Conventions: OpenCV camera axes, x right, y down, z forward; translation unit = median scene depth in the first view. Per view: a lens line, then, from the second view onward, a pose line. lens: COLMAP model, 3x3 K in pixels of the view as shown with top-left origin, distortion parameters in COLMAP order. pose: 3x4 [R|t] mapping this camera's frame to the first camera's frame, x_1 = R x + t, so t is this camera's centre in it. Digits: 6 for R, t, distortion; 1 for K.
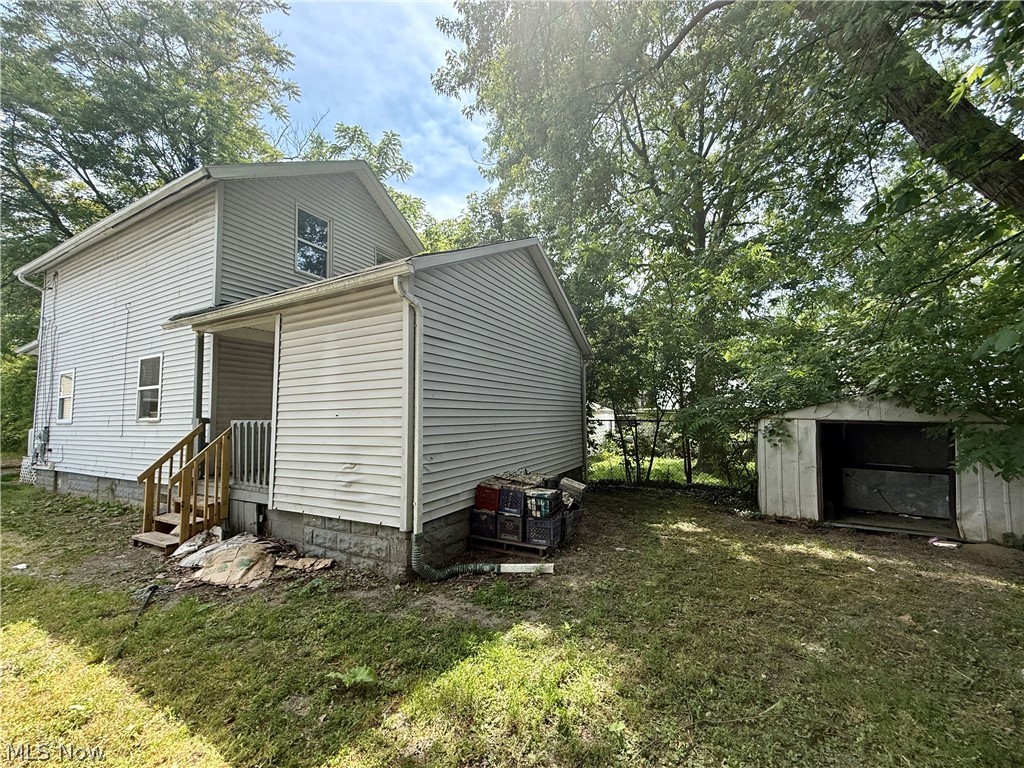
lens RADIAL K [[406.2, 0, 512.4], [0, 406.2, 382.6], [0, 0, 1]] dist [-0.000588, 0.000356]
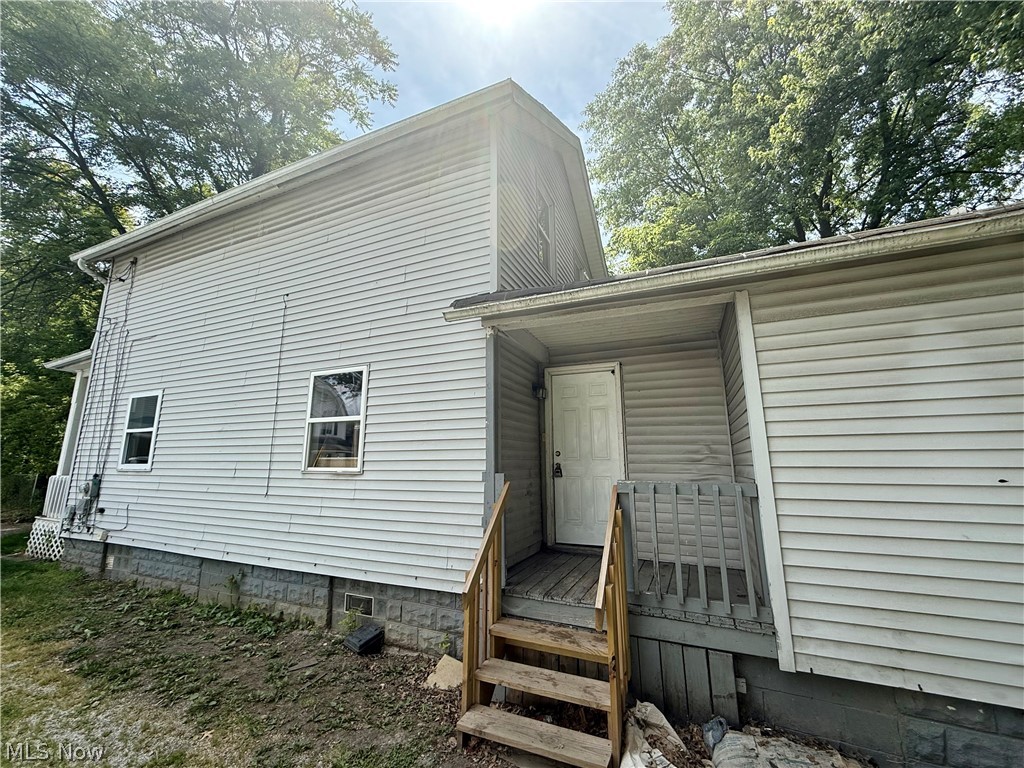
lens RADIAL K [[406.2, 0, 508.3], [0, 406.2, 383.3], [0, 0, 1]] dist [-0.000588, 0.000356]
pose [[0.997200, 0.033015, 0.067098, -0.591801], [-0.025264, 0.993247, -0.113237, 0.019415], [-0.070384, 0.111225, 0.991300, 0.303410]]
